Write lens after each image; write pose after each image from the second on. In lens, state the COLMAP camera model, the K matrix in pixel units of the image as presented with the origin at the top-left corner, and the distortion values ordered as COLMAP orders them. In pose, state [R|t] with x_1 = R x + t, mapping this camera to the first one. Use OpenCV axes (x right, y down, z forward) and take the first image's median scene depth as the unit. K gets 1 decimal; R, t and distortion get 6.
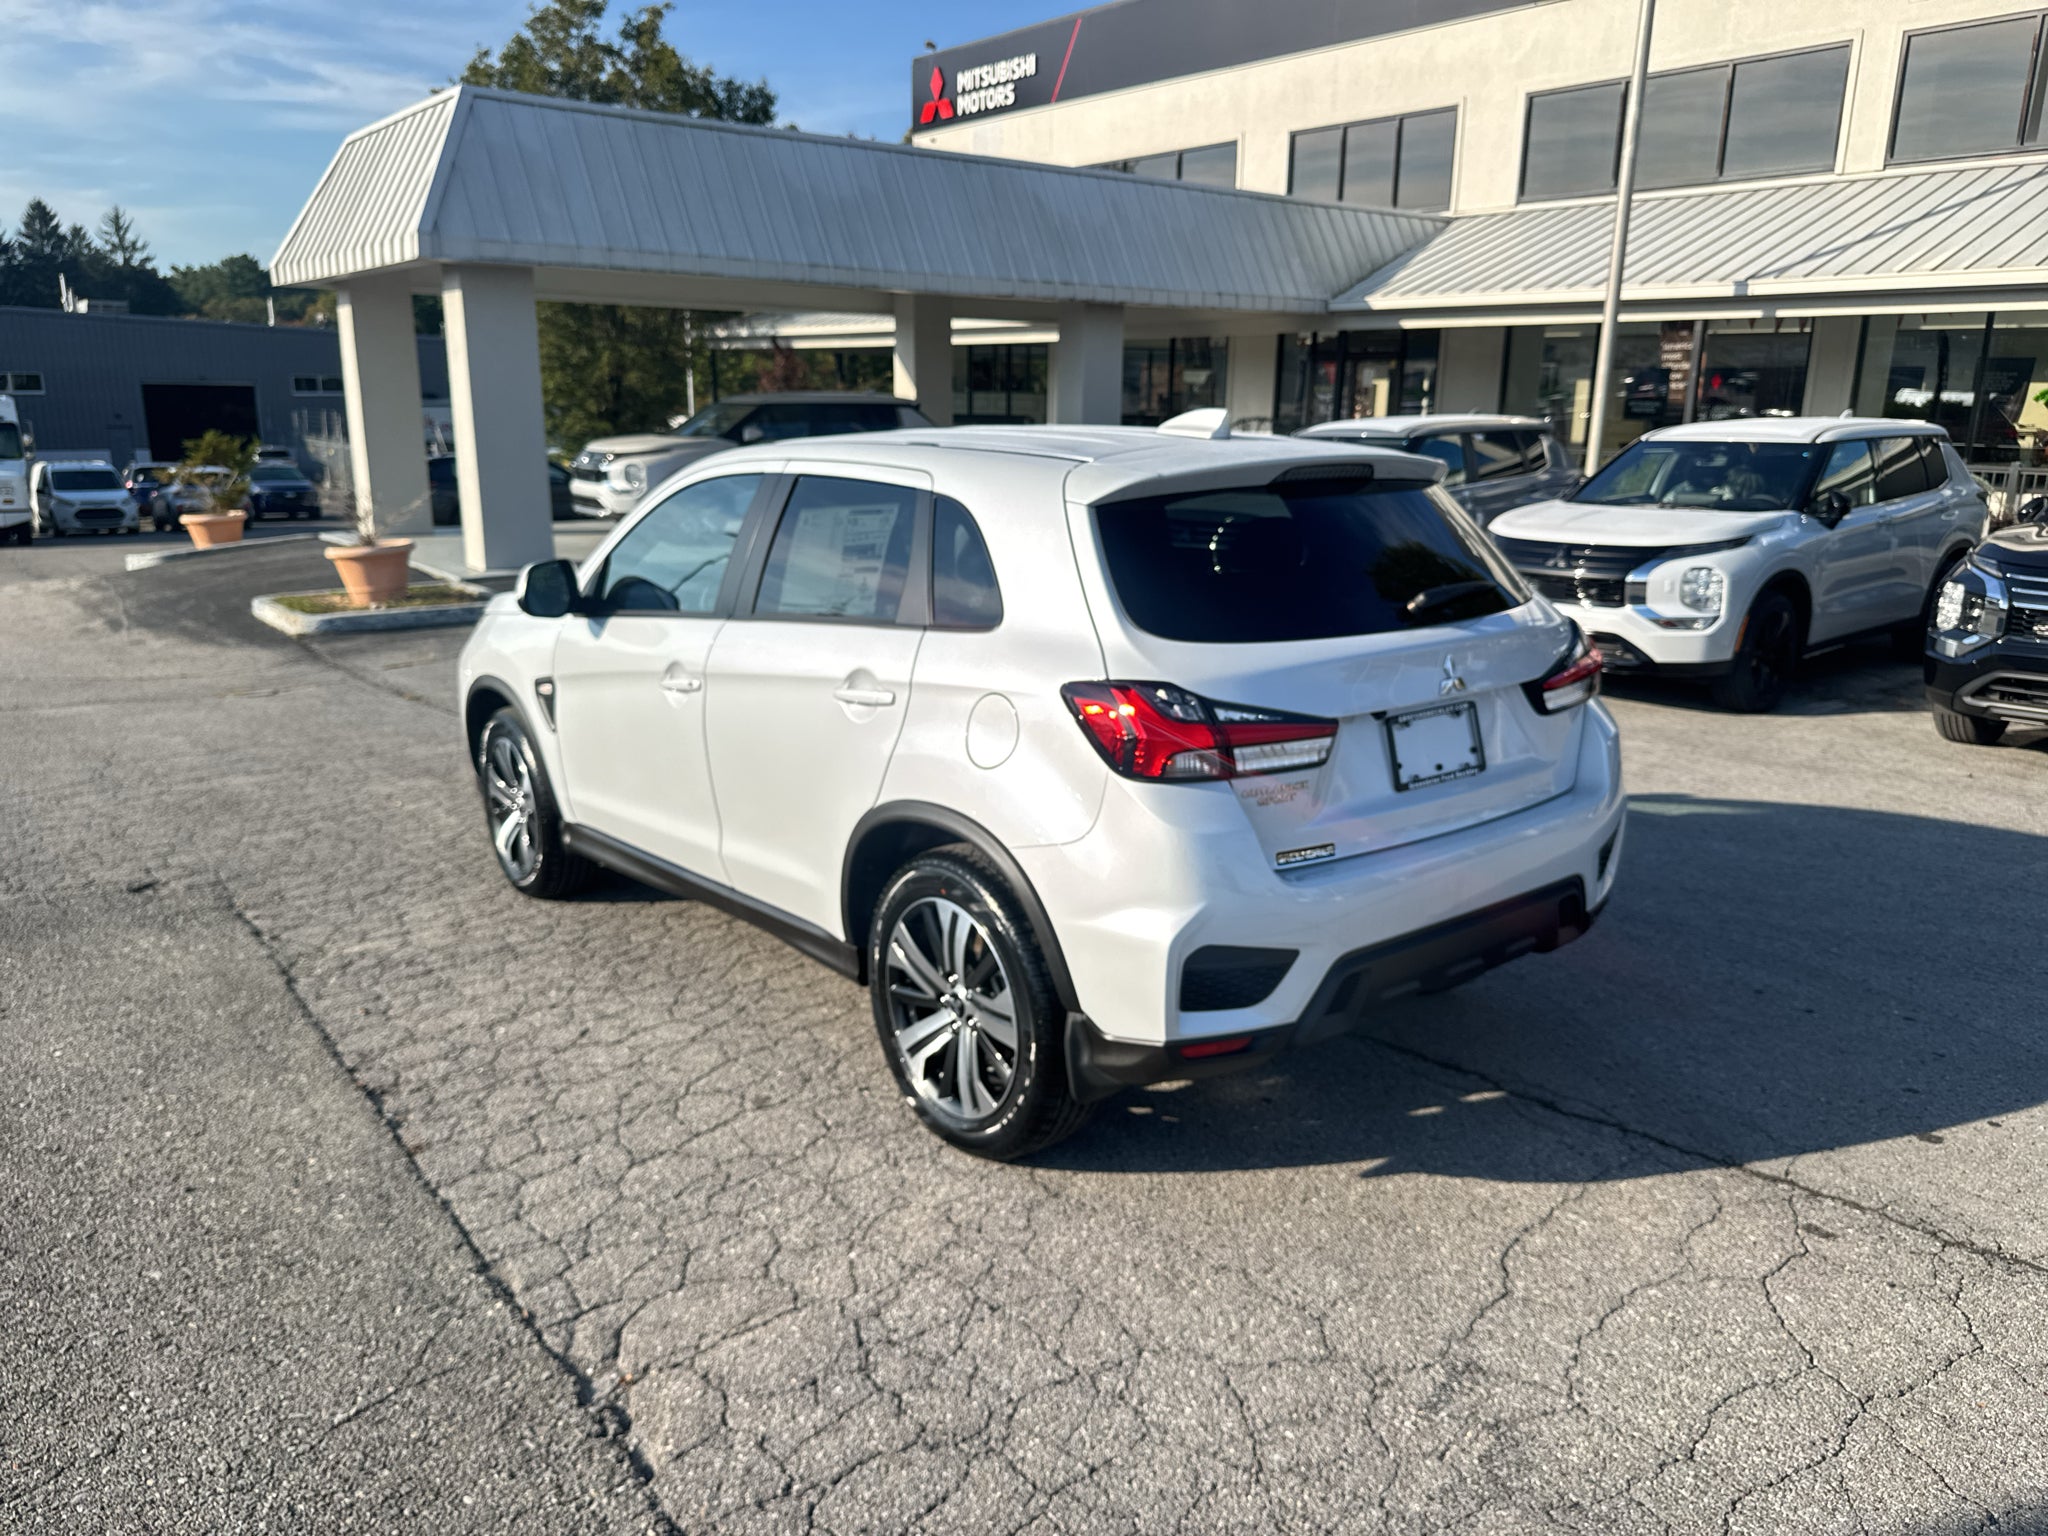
lens RADIAL K [[1447.9, 0, 1032.8], [0, 1447.9, 775.1], [0, 0, 1]] dist [0.024241, -0.039108]
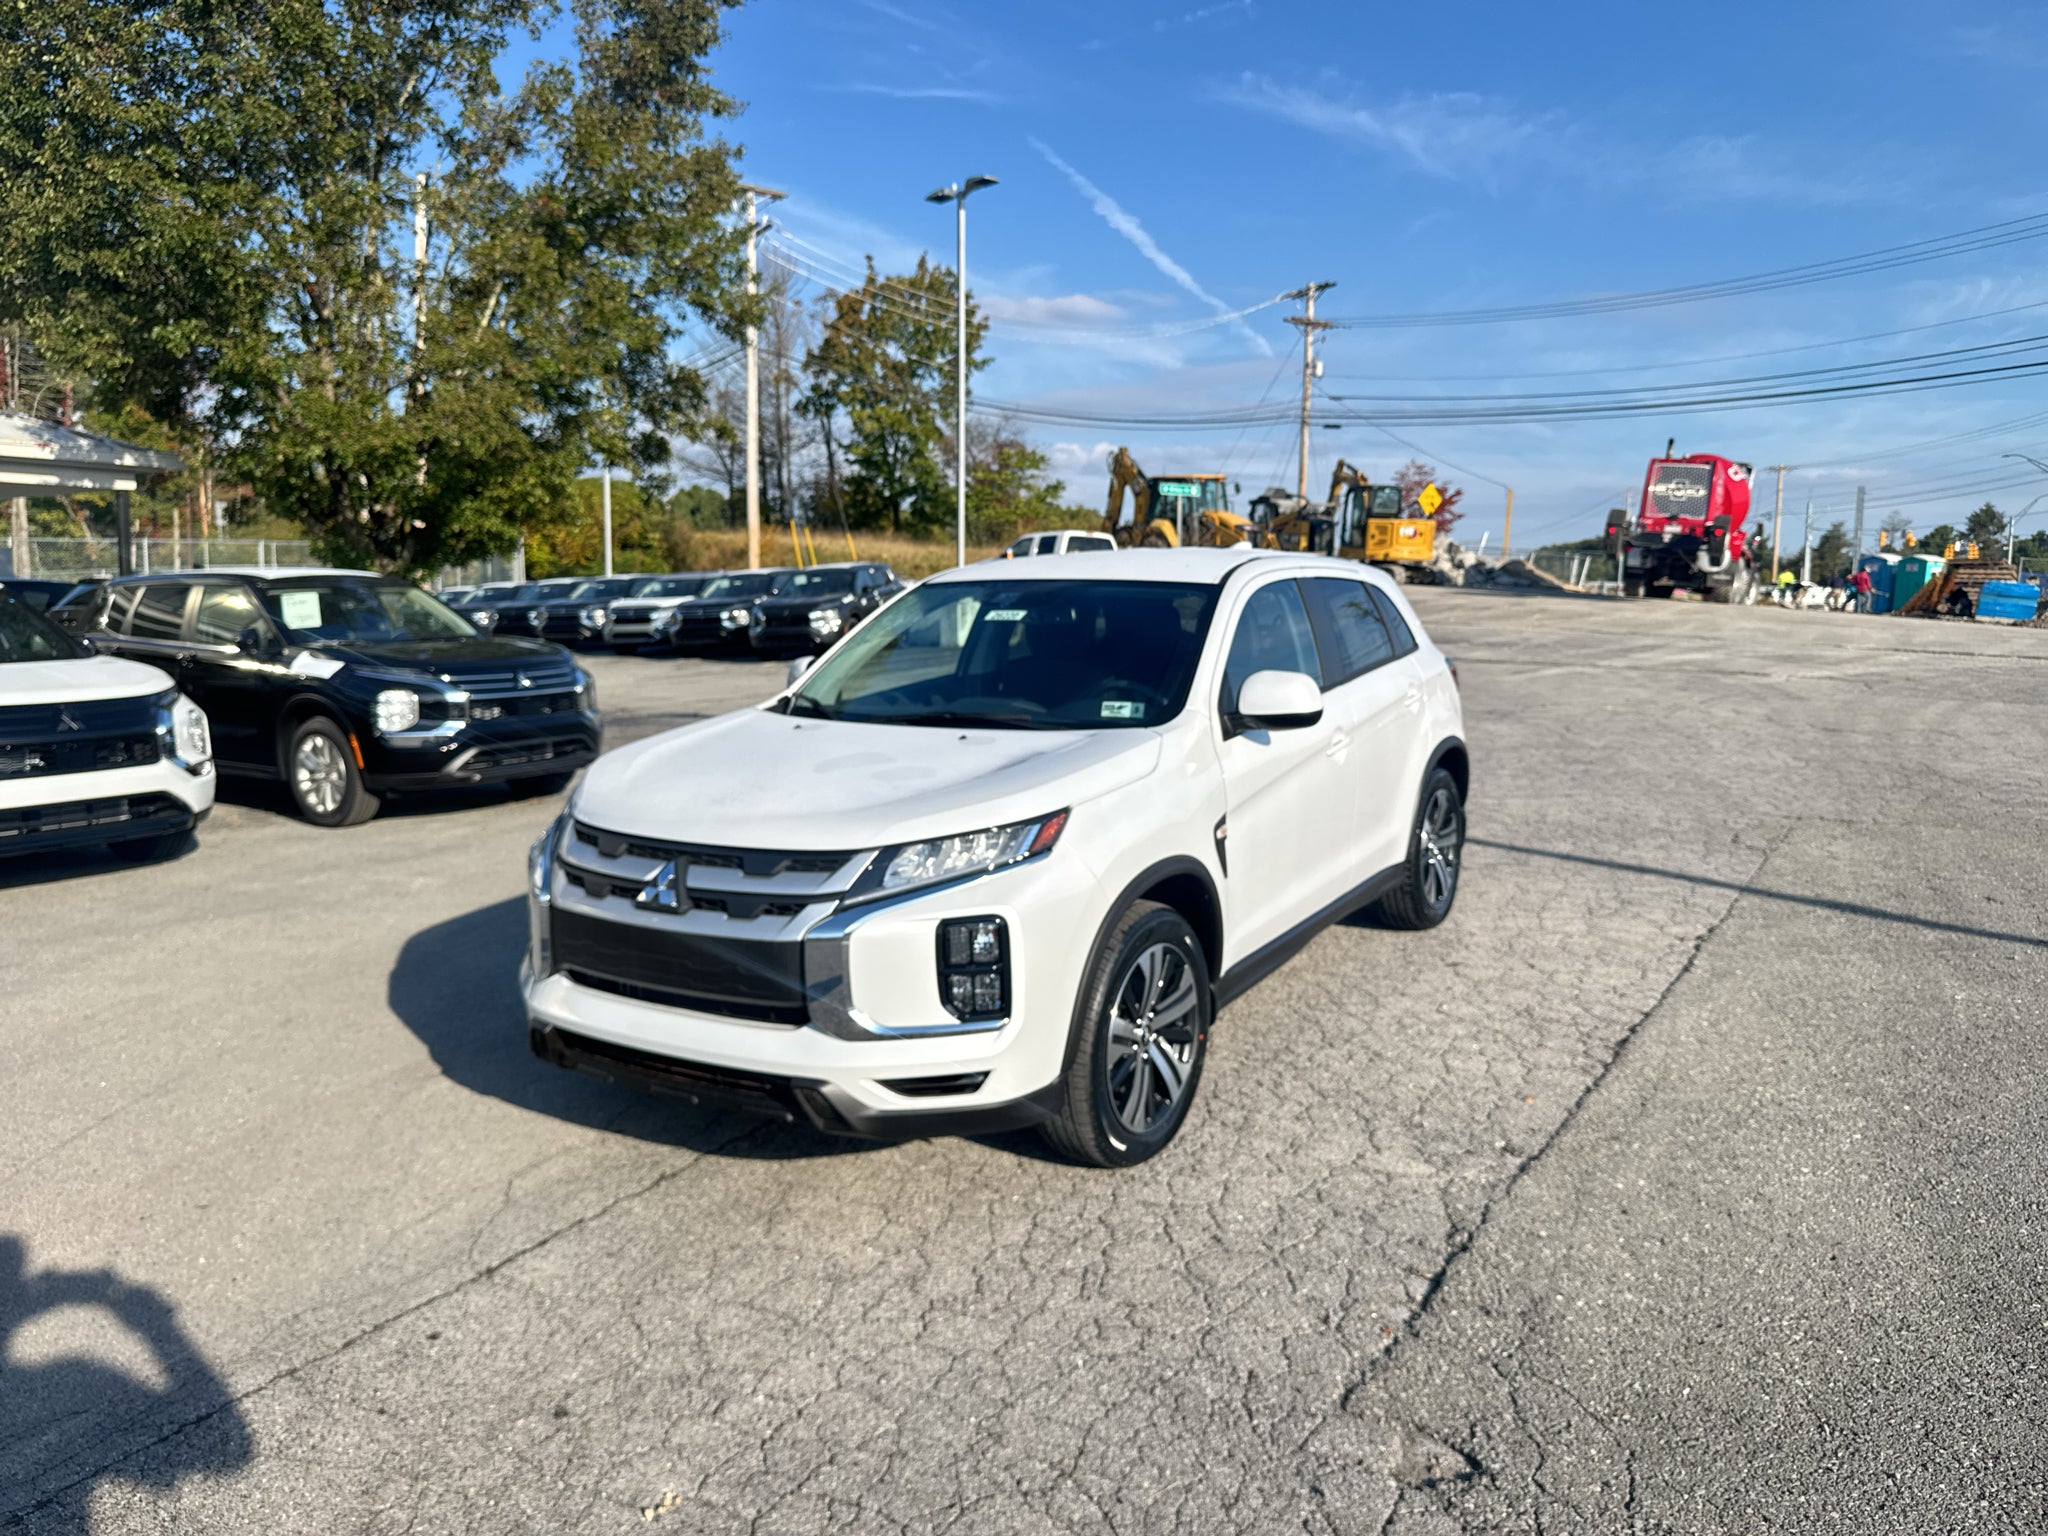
lens RADIAL K [[1447.9, 0, 1029.8], [0, 1447.9, 776.8], [0, 0, 1]] dist [0.024241, -0.039108]
pose [[-0.328290, -0.120702, 0.936833, -1.089516], [0.230280, 0.951650, 0.203307, -0.288442], [-0.916077, 0.282477, -0.284622, 1.328009]]
